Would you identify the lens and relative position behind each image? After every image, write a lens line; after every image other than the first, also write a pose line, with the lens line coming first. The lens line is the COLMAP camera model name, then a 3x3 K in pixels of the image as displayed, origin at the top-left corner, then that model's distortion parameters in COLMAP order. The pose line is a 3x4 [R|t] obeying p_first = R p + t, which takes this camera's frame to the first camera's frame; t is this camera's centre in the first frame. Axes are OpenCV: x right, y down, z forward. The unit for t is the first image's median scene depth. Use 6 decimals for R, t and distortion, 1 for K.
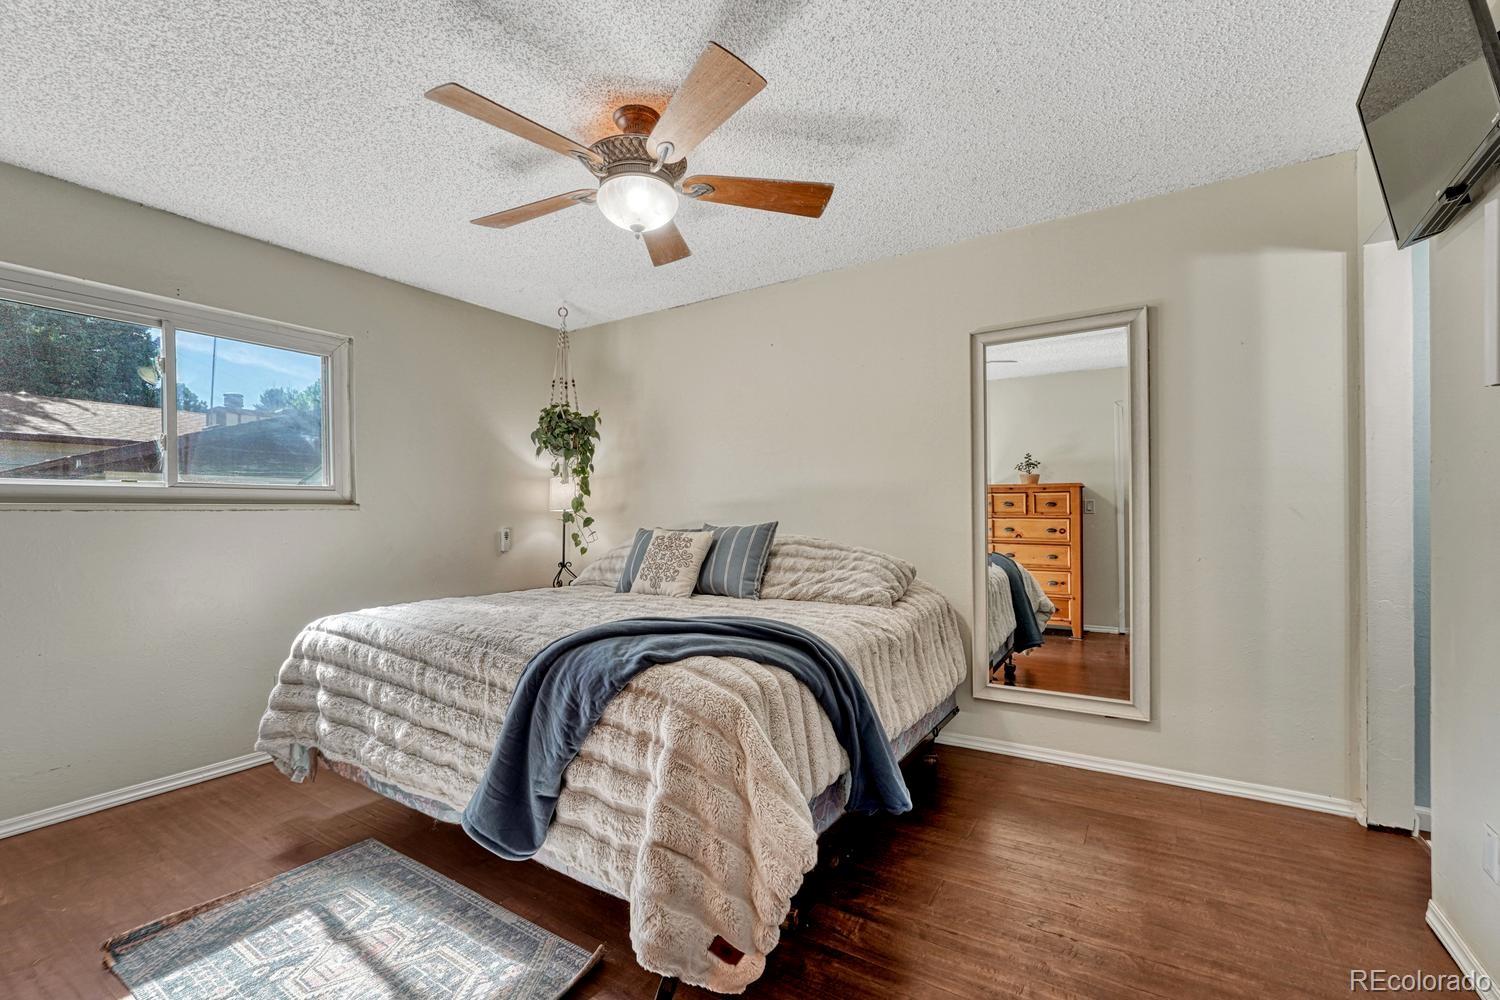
lens RADIAL K [[630.3, 0, 750.8], [0, 630.3, 535.8], [0, 0, 1]] dist [-0.009295, 0.000058]
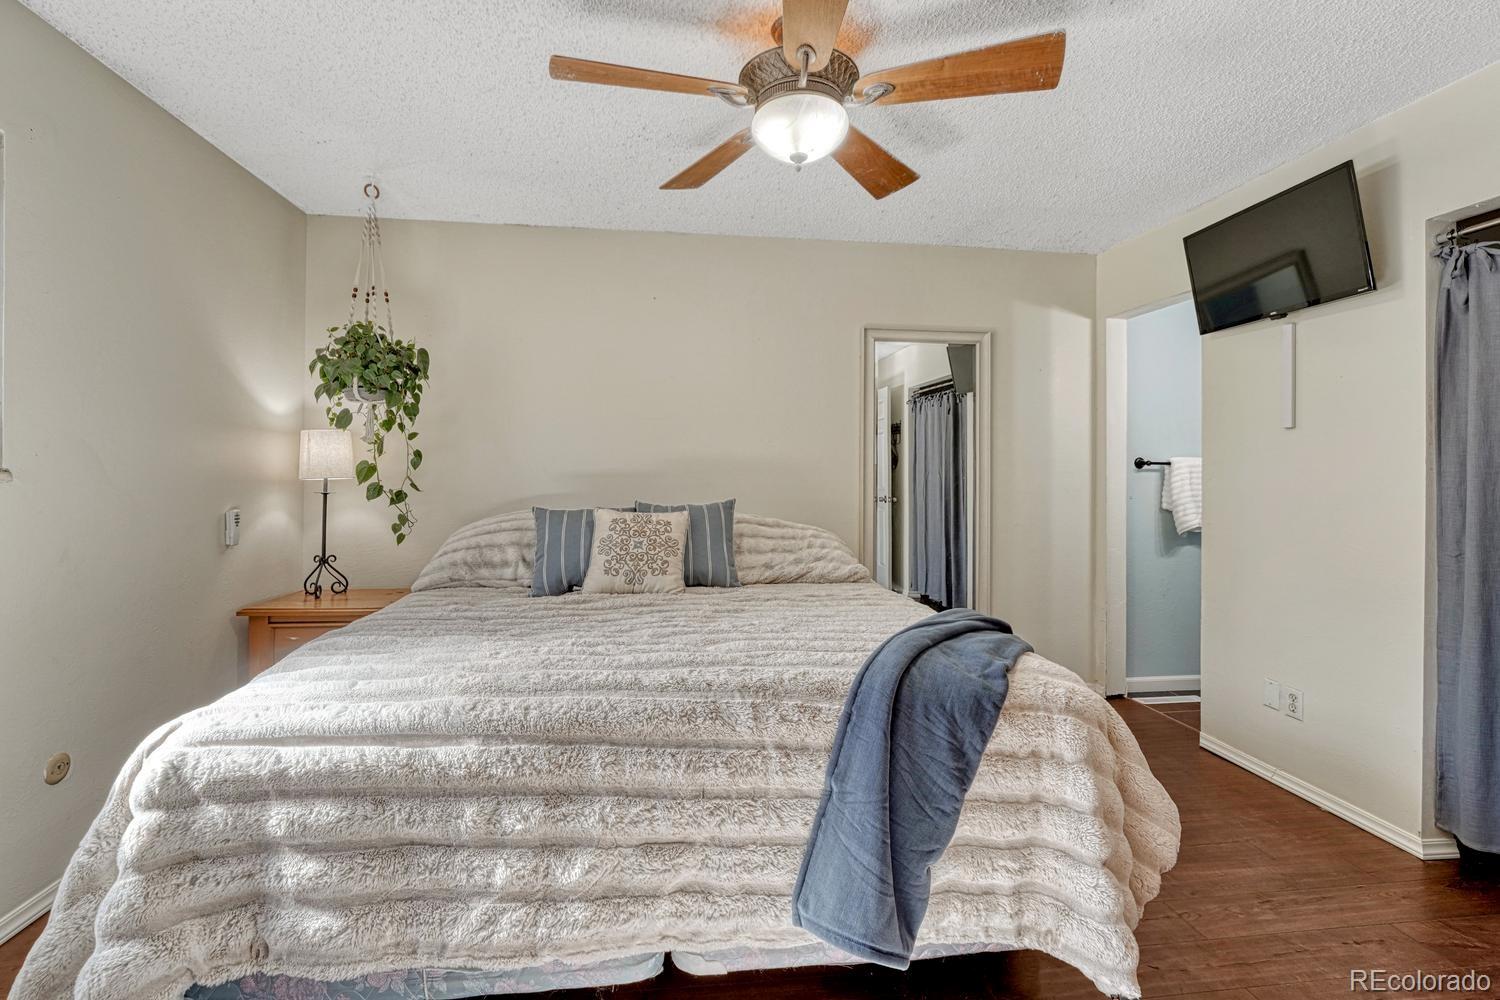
lens RADIAL K [[633.9, 0, 750.7], [0, 633.9, 486.9], [0, 0, 1]] dist [-0.008767, -0.000111]
pose [[0.773356, 0.001182, 0.633970, -0.698175], [0.007837, 0.999904, -0.011425, -0.039218], [-0.633923, 0.013804, 0.773273, 0.362921]]
